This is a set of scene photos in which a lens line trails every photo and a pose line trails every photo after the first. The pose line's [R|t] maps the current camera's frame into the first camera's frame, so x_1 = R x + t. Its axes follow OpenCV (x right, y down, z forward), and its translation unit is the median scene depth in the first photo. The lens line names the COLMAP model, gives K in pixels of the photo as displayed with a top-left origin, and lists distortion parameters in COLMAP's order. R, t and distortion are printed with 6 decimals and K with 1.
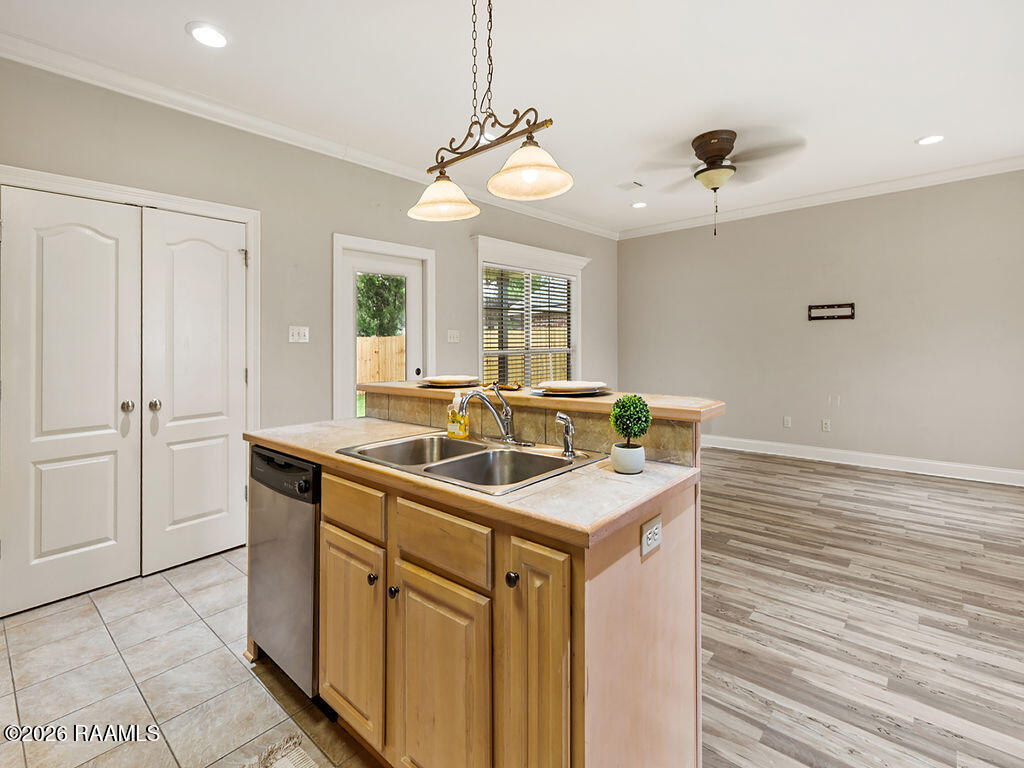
lens RADIAL K [[488.0, 0, 501.4], [0, 488.0, 368.4], [0, 0, 1]] dist [0.000564, 0.000248]
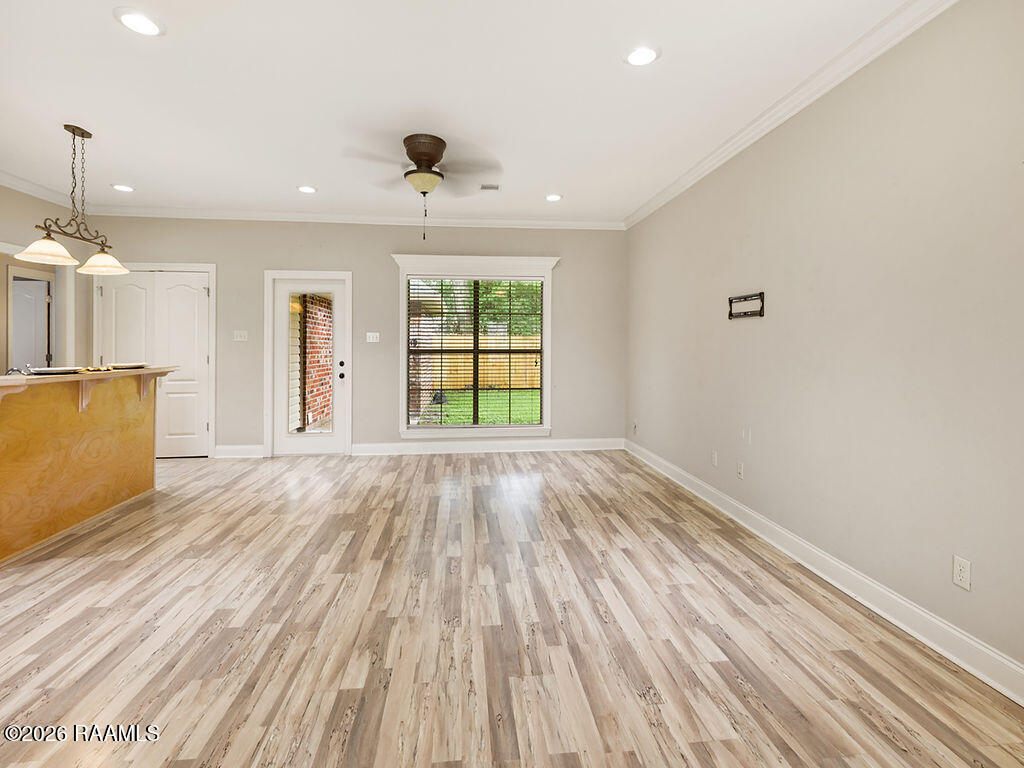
lens RADIAL K [[482.3, 0, 509.2], [0, 482.3, 355.6], [0, 0, 1]] dist [0.006772, -0.000606]
pose [[0.742621, 0.034789, -0.668808, 1.527682], [-0.045562, 0.998961, 0.001372, -0.054033], [0.668160, 0.029454, 0.743434, 0.462052]]
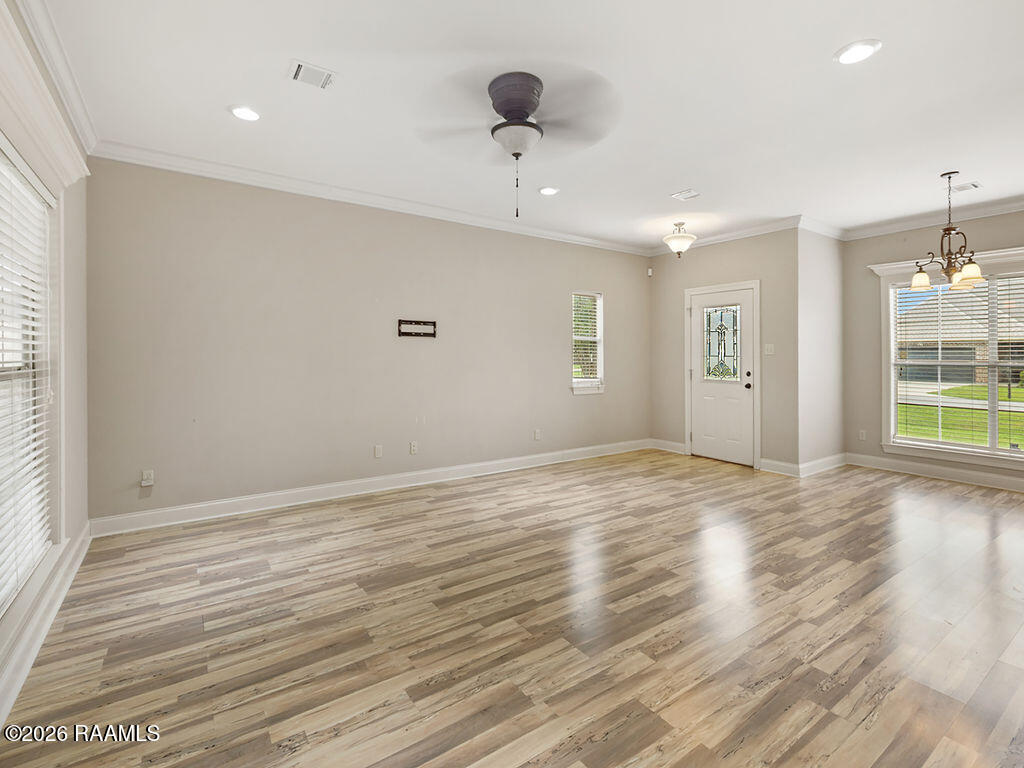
lens RADIAL K [[479.4, 0, 525.0], [0, 479.4, 351.8], [0, 0, 1]] dist [0.002797, 0.000408]
pose [[0.209907, 0.029464, 0.977277, -0.365027], [0.035934, 0.998638, -0.037826, -0.044297], [-0.977061, 0.043057, 0.208562, 1.023270]]
